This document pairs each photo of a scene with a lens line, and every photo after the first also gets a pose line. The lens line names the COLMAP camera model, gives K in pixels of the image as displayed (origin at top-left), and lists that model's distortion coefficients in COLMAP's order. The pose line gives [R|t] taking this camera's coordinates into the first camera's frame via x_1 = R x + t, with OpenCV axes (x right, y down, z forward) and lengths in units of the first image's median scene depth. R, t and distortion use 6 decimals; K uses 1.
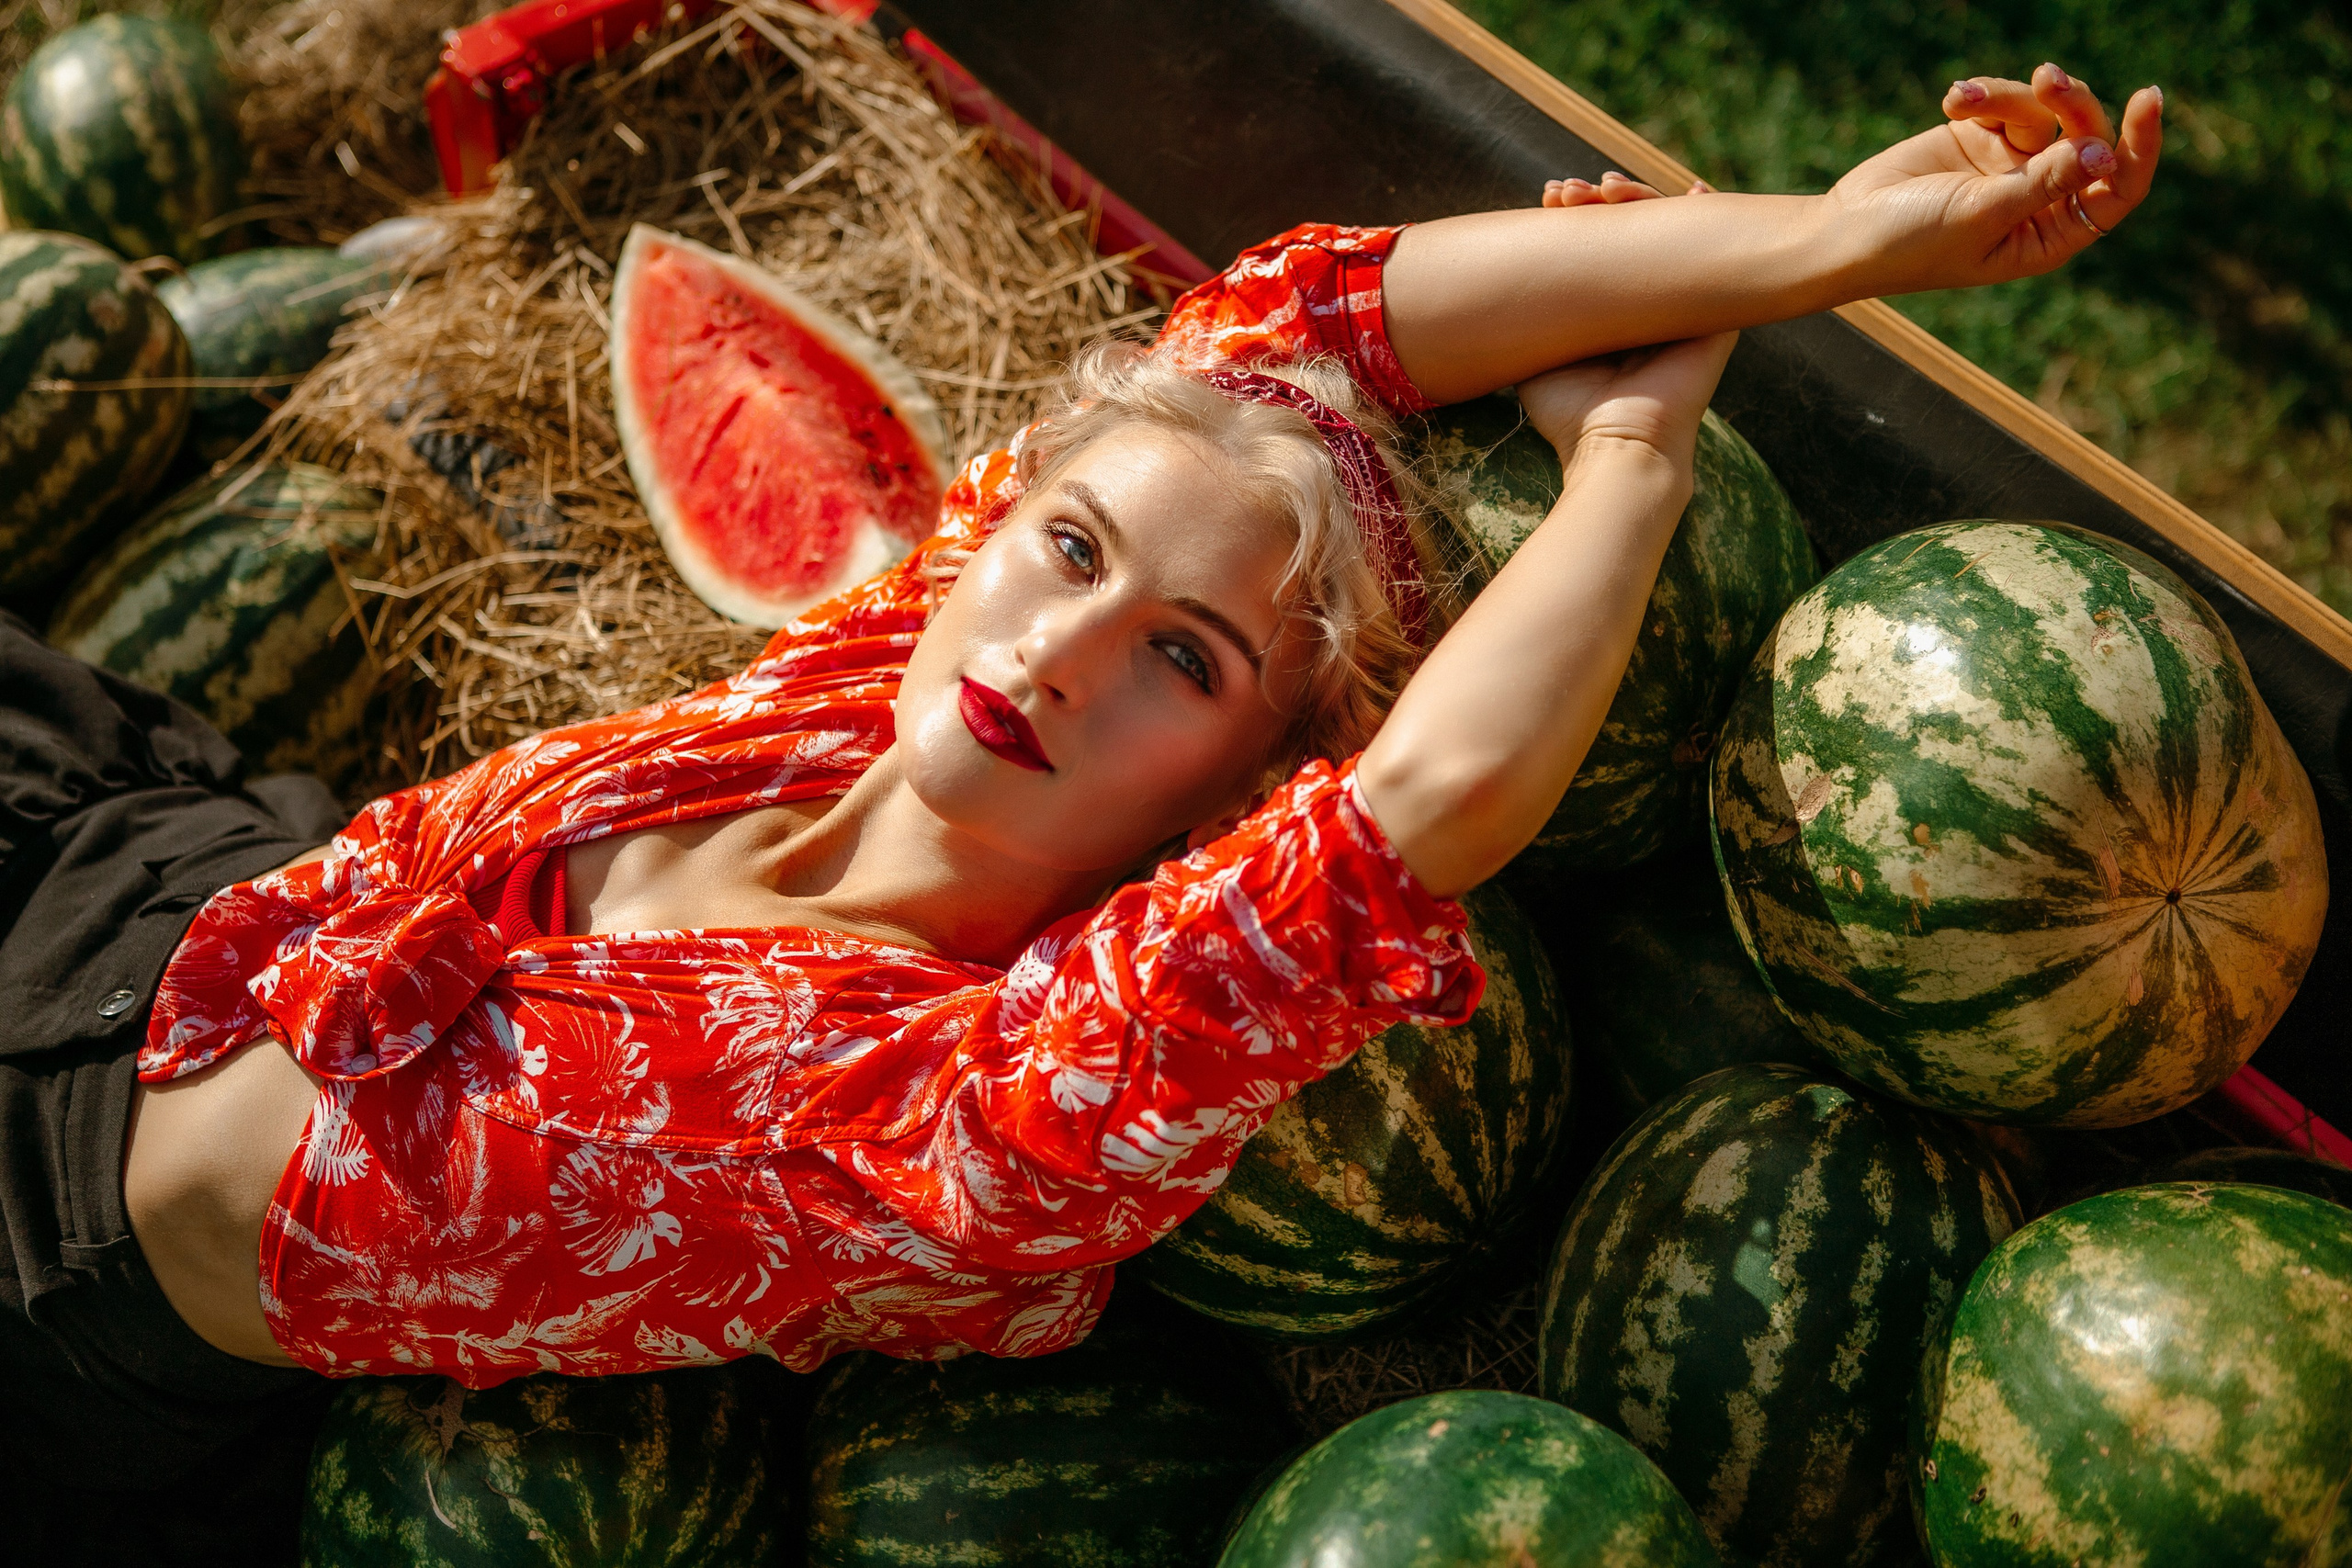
lens RADIAL K [[3241.5, 0, 1226.1], [0, 3241.5, 785.0], [0, 0, 1]] dist [-0.015955, 0.105865]
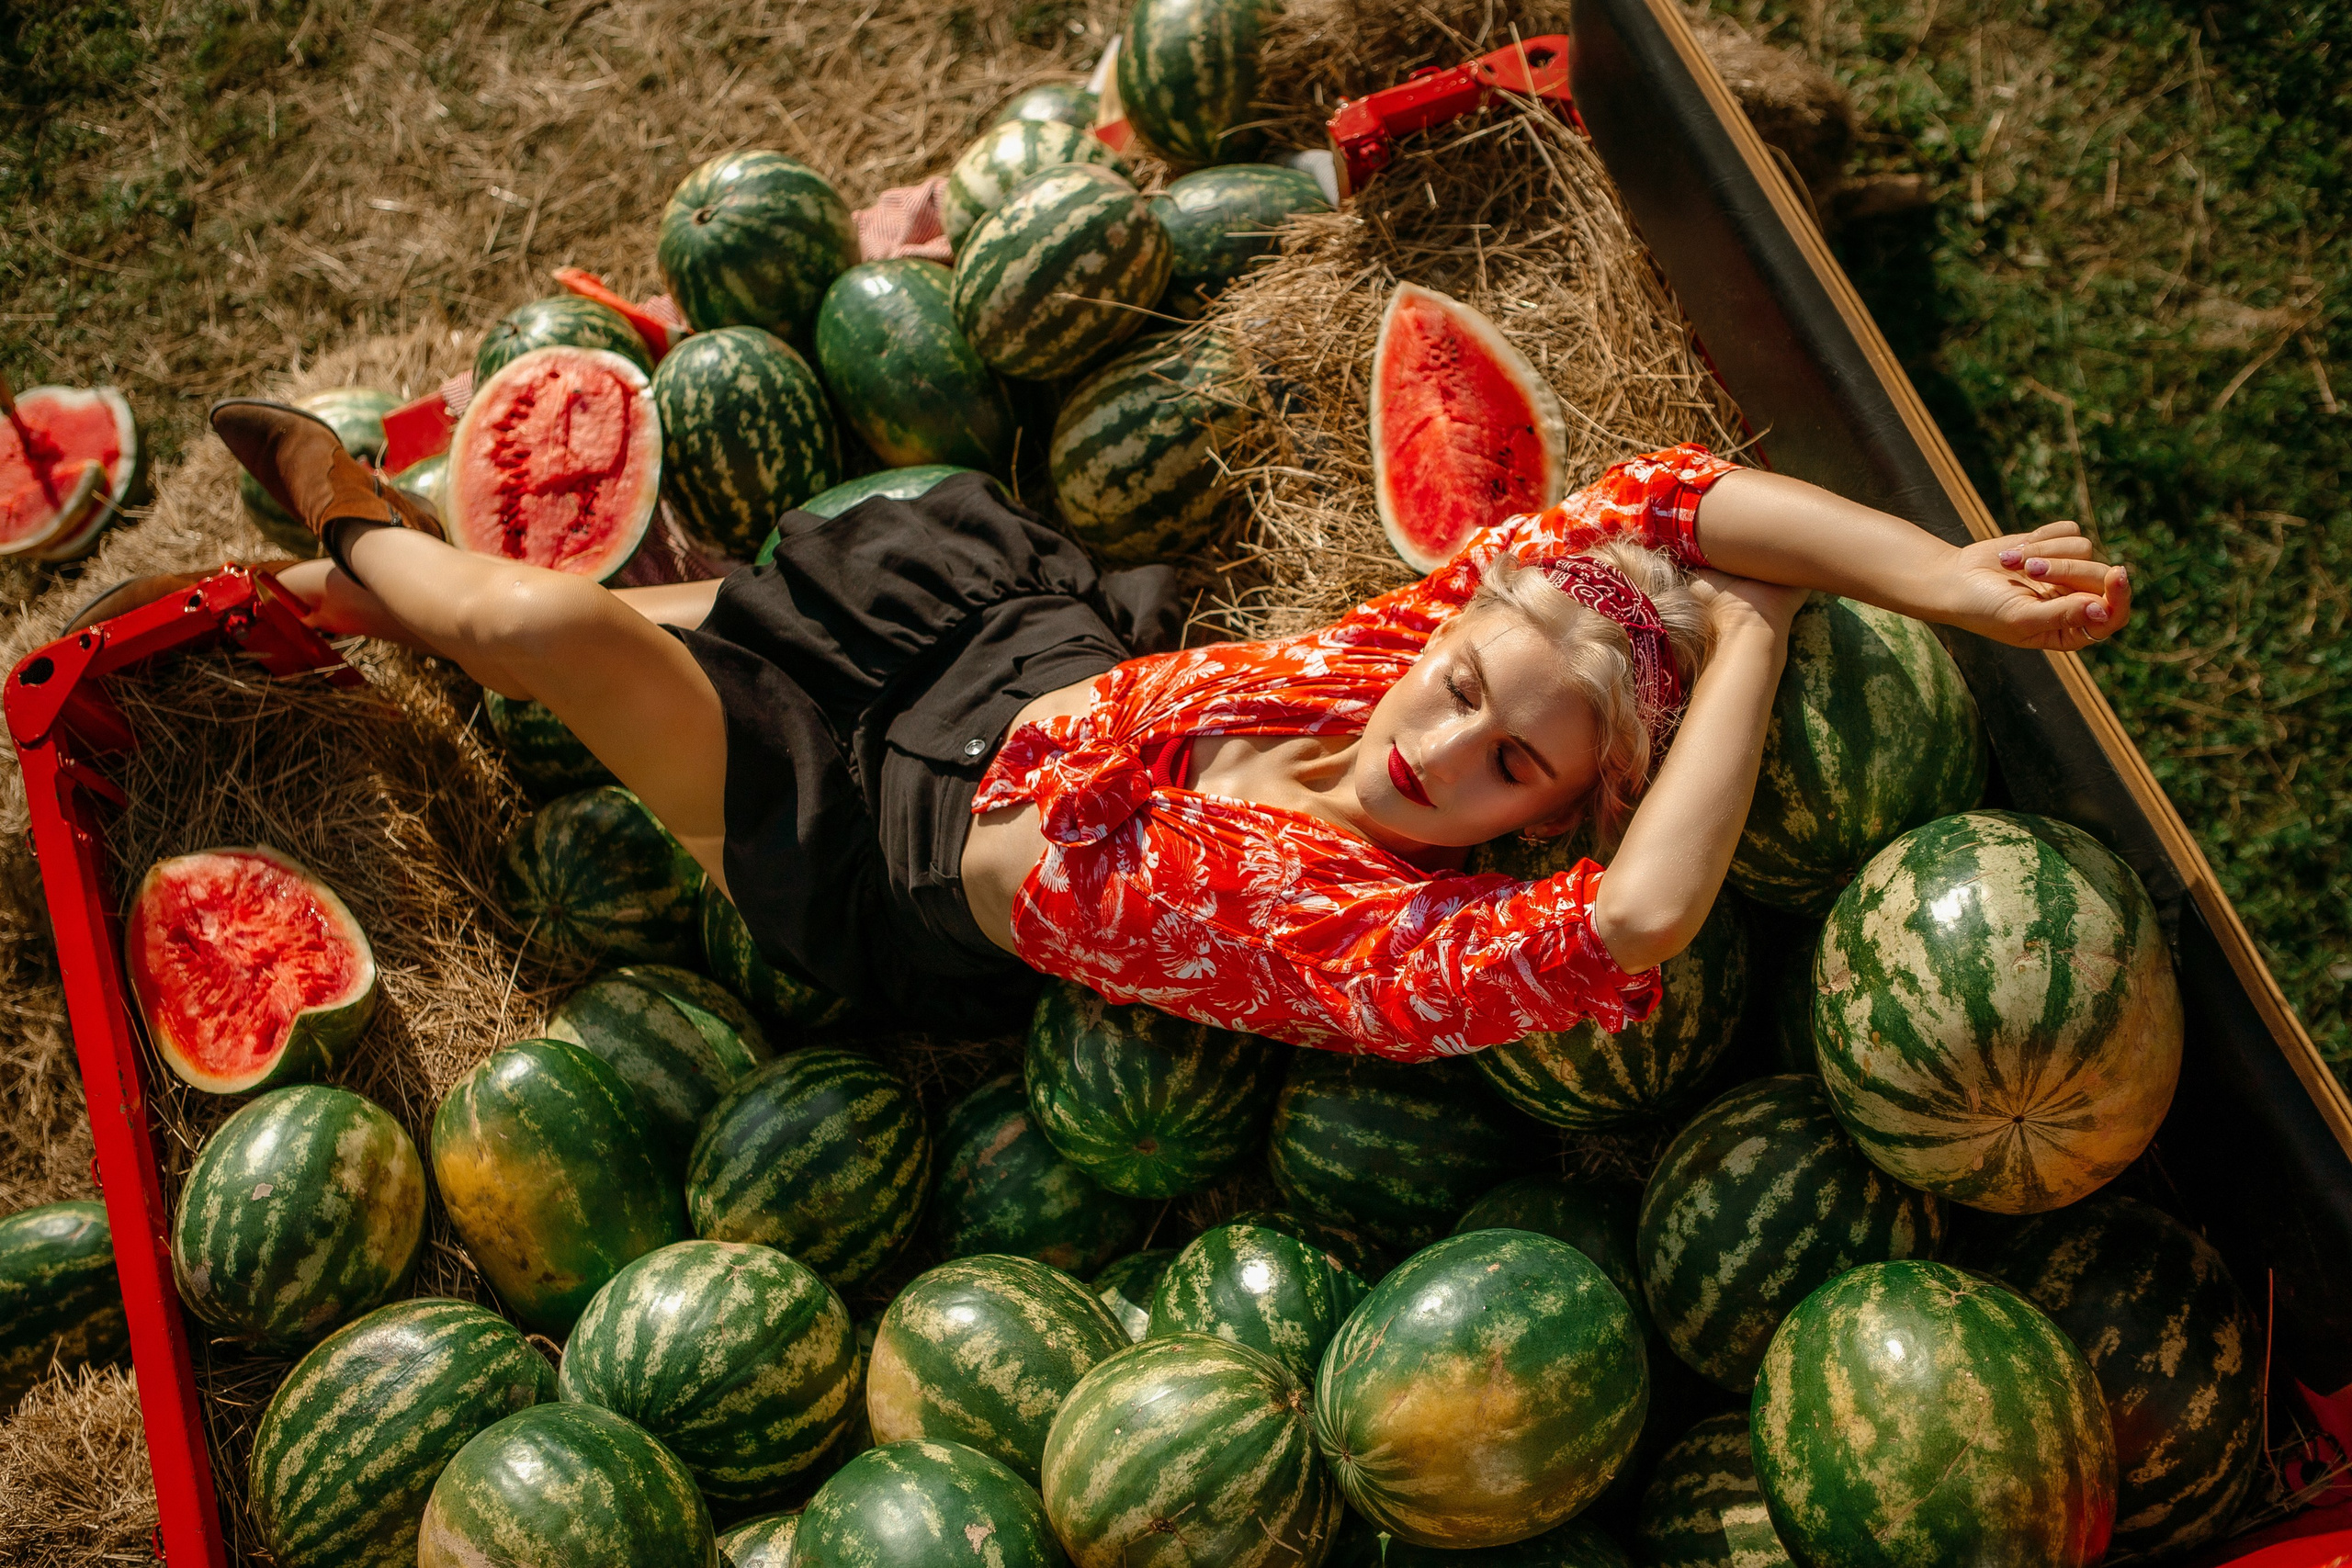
lens RADIAL K [[2428.6, 0, 1207.1], [0, 2428.6, 779.0], [0, 0, 1]] dist [-0.094156, 0.138549]
pose [[0.897011, 0.283262, -0.339315, 0.252658], [-0.172004, 0.930854, 0.322373, -0.389554], [0.407169, -0.230809, 0.883709, -0.170982]]
